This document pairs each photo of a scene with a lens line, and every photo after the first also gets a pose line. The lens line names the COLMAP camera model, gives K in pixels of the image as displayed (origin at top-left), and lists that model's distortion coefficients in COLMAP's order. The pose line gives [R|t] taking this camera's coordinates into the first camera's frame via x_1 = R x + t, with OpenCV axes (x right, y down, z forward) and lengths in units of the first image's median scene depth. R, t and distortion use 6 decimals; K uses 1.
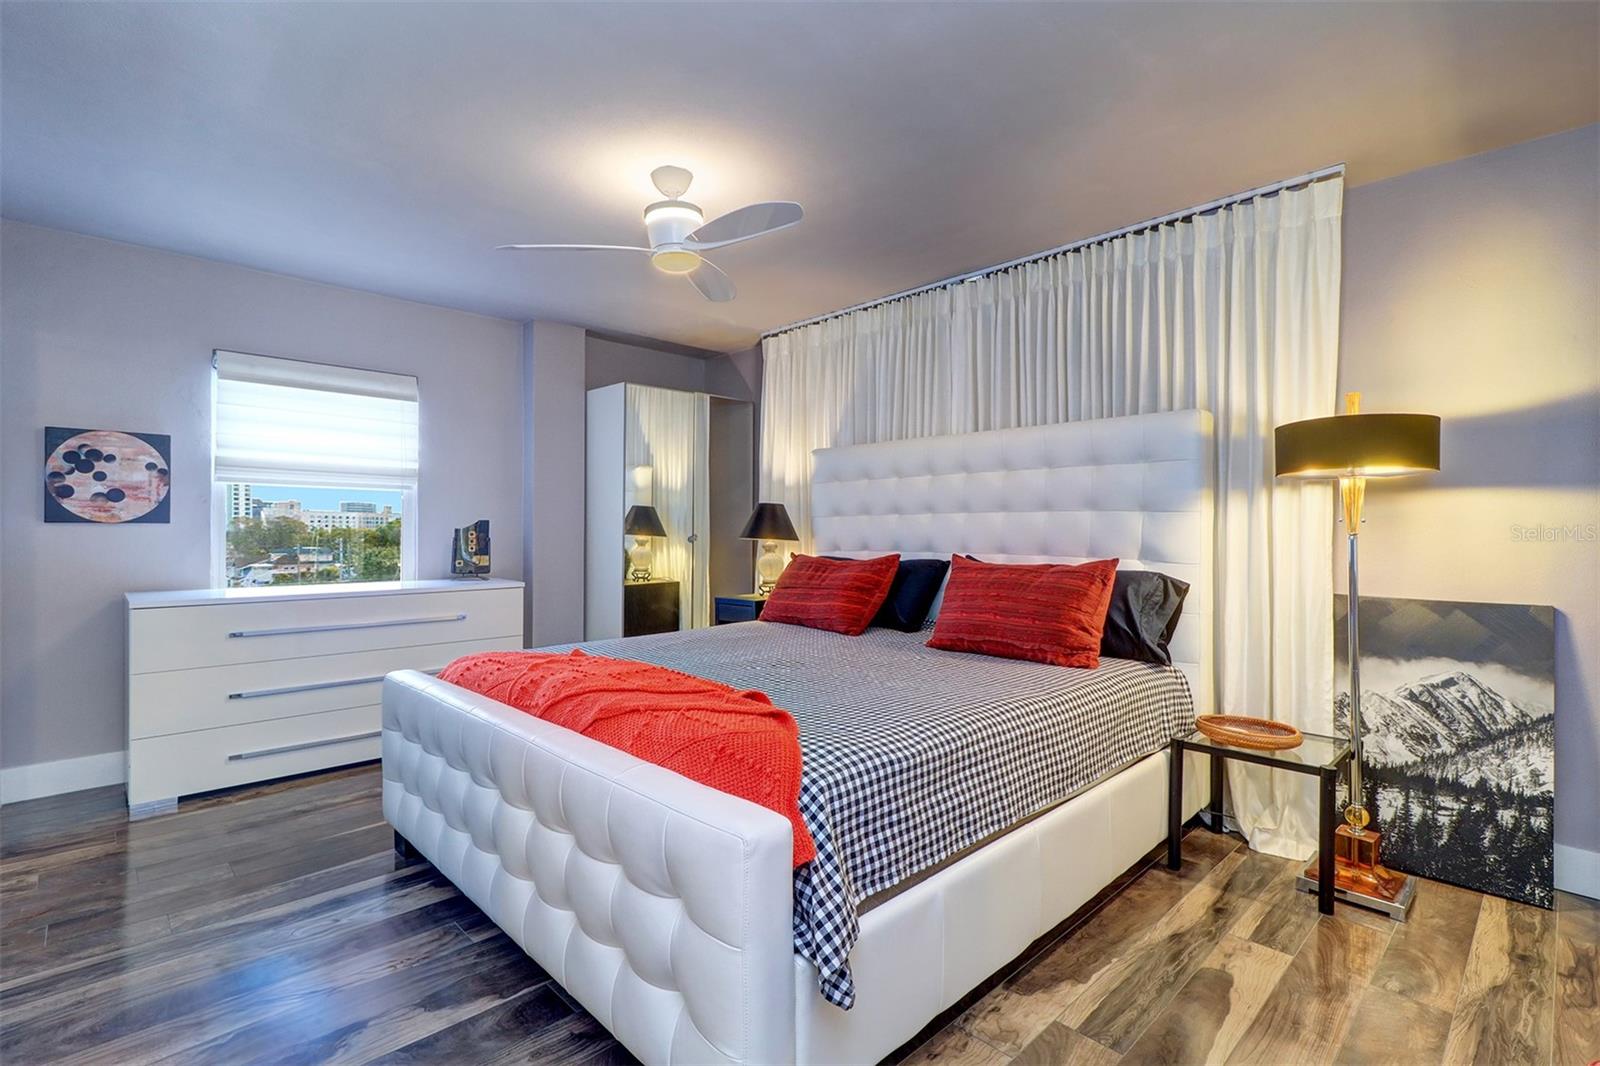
lens RADIAL K [[736.5, 0, 798.3], [0, 736.5, 538.4], [0, 0, 1]] dist [-0.000668, -0.000350]
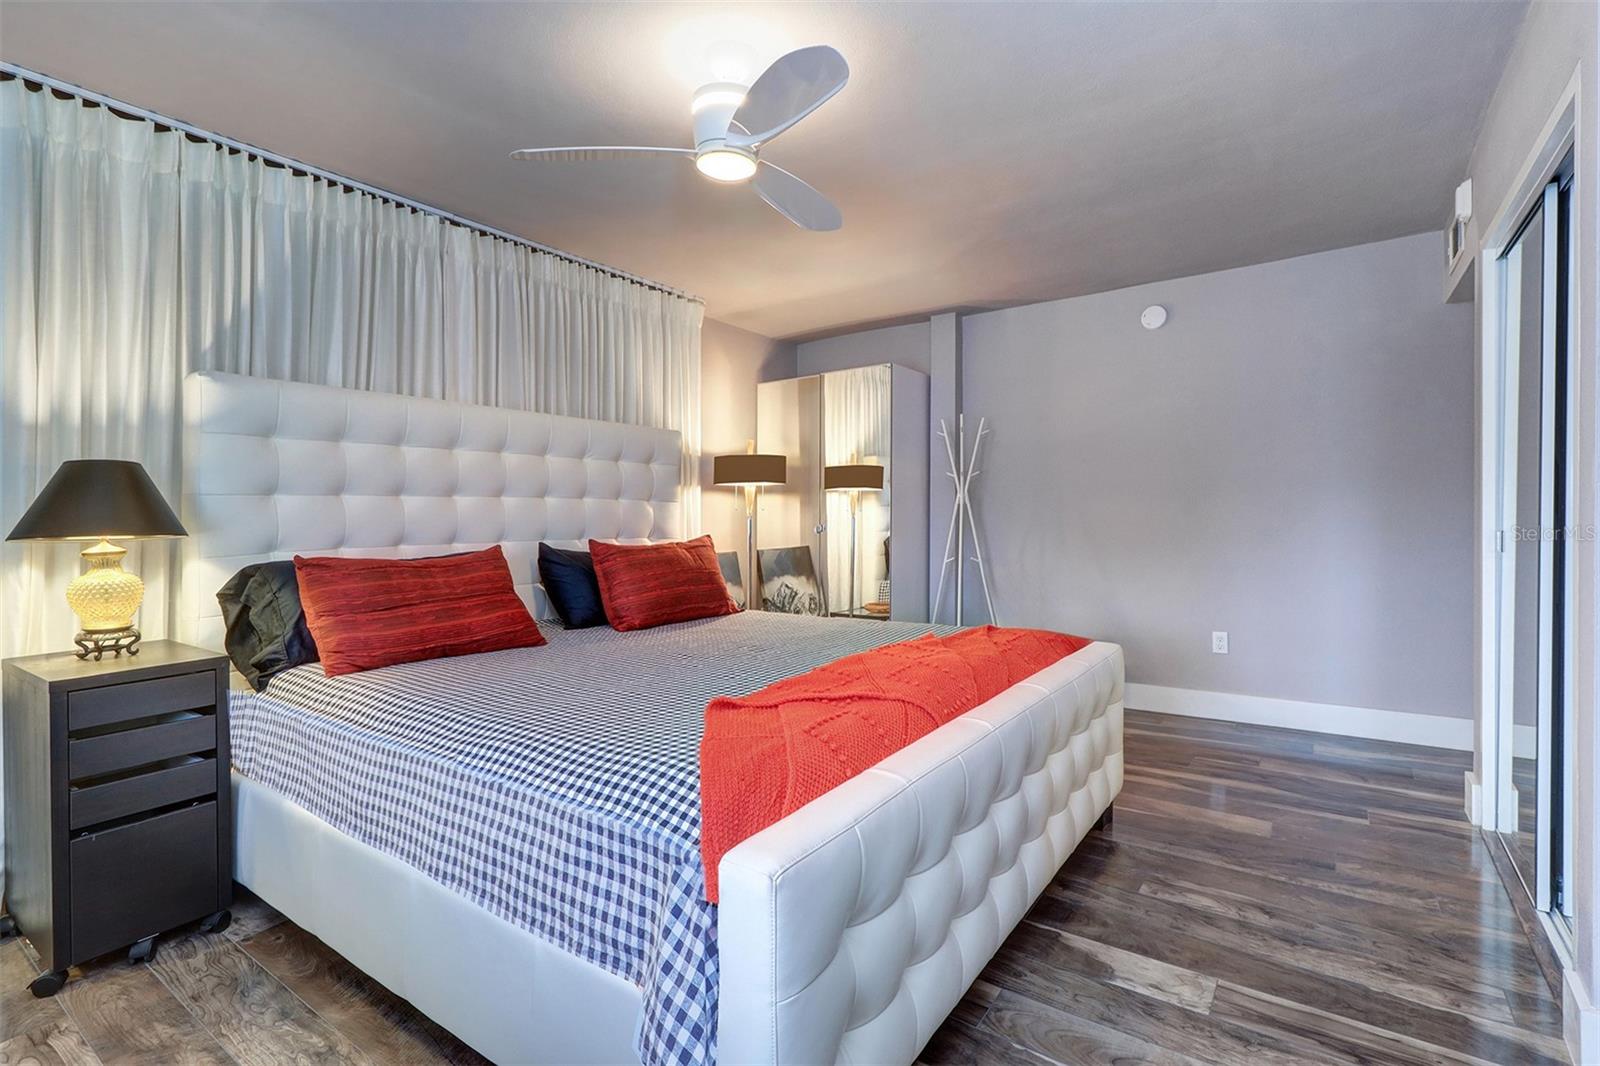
lens RADIAL K [[736.5, 0, 798.6], [0, 736.5, 524.0], [0, 0, 1]] dist [-0.000668, -0.000350]
pose [[-0.186279, -0.010674, 0.982439, -1.237704], [-0.001575, 0.999943, 0.010565, -0.017838], [-0.982496, 0.000421, -0.186285, 1.388868]]
